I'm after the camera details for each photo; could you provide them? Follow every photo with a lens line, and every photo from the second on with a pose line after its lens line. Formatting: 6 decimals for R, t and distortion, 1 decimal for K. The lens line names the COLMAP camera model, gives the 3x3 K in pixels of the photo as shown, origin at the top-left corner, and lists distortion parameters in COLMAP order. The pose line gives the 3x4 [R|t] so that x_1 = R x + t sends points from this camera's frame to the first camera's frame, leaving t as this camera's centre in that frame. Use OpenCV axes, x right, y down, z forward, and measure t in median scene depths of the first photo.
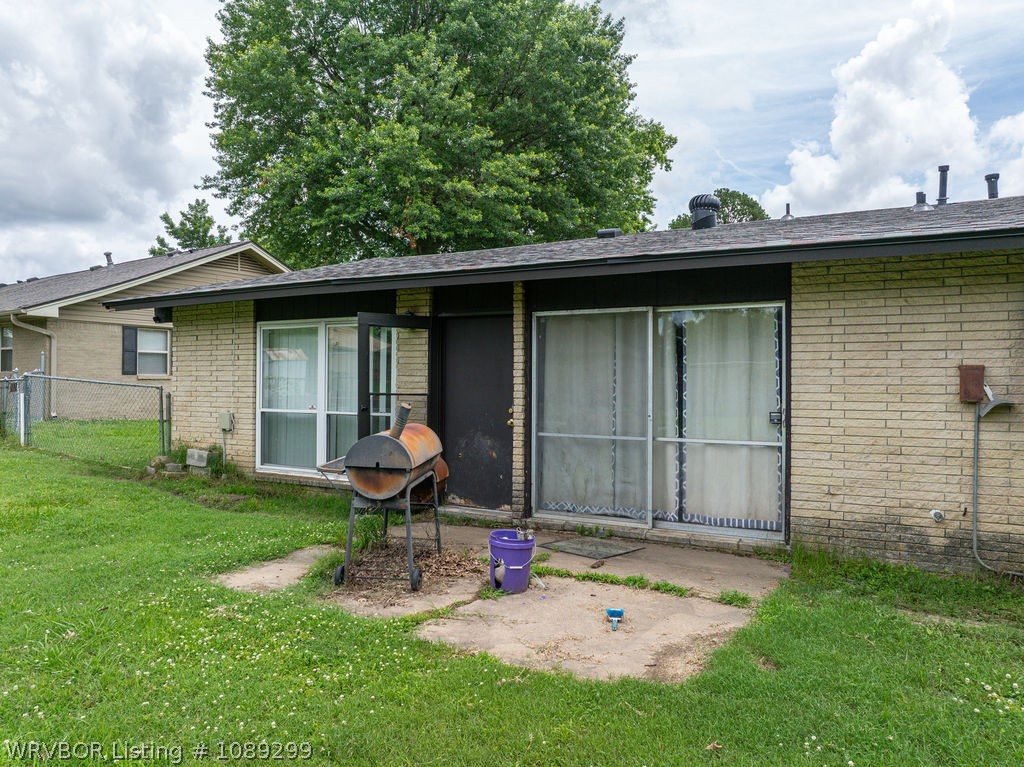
lens RADIAL K [[705.1, 0, 512.0], [0, 705.1, 383.5], [0, 0, 1]] dist [-0.029625, 0.008695]
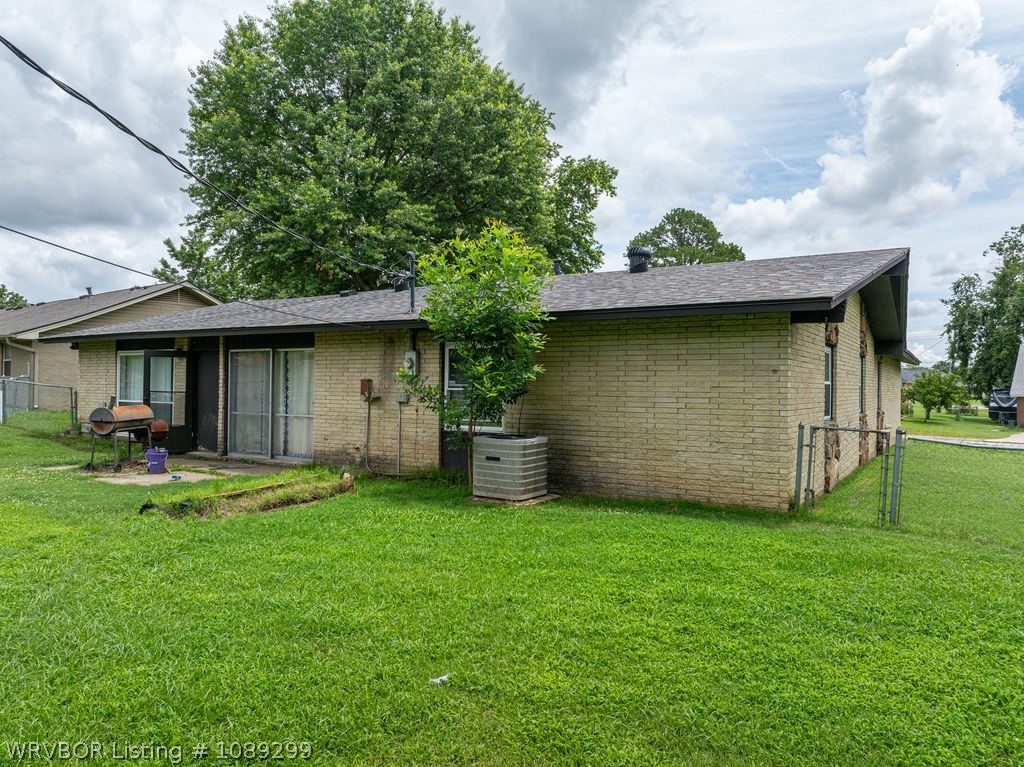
lens RADIAL K [[714.5, 0, 513.3], [0, 714.5, 378.8], [0, 0, 1]] dist [-0.022374, 0.008236]
pose [[0.998524, 0.006003, -0.053988, 0.401076], [-0.006707, 0.999895, -0.012875, -0.000676], [0.053905, 0.013218, 0.998459, -0.402031]]
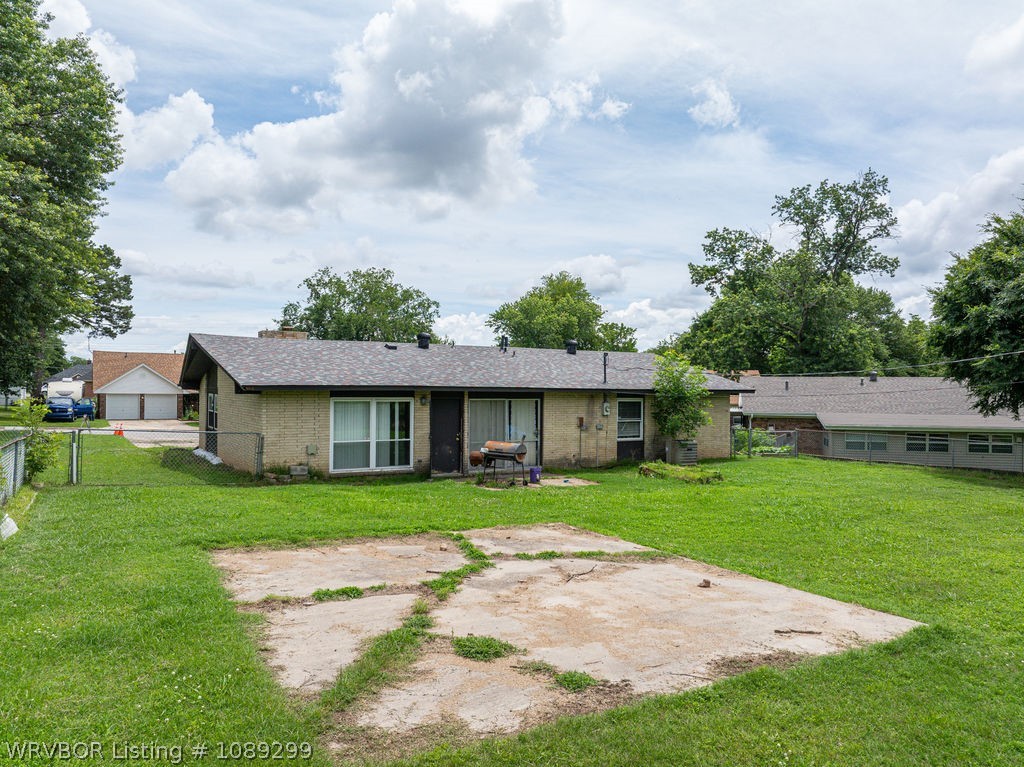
lens RADIAL K [[721.8, 0, 517.3], [0, 721.8, 376.4], [0, 0, 1]] dist [-0.033284, 0.000464]
pose [[0.488140, 0.012808, 0.872671, -1.029965], [-0.005116, 0.999917, -0.011814, -0.068621], [-0.872750, 0.001302, 0.488165, -0.238466]]
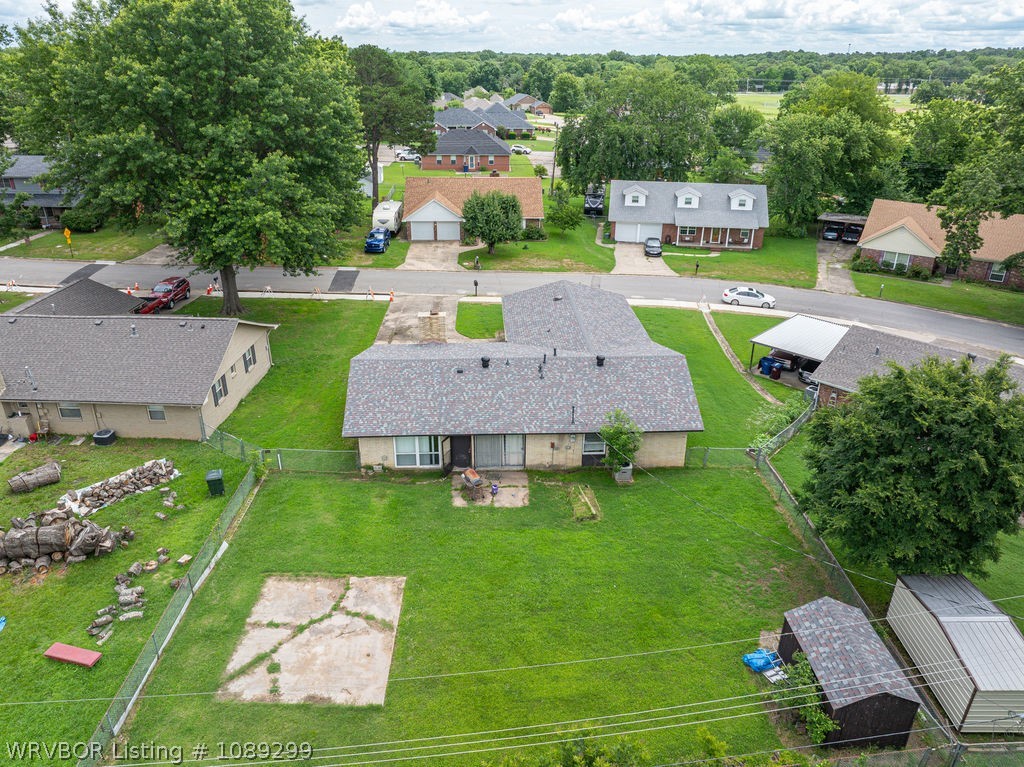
lens RADIAL K [[721.8, 0, 517.3], [0, 721.8, 376.4], [0, 0, 1]] dist [-0.033284, 0.000464]
pose [[0.847480, -0.213100, 0.486176, -0.889481], [-0.004887, 0.912710, 0.408579, -1.075034], [-0.530806, -0.348638, 0.772462, -1.228266]]
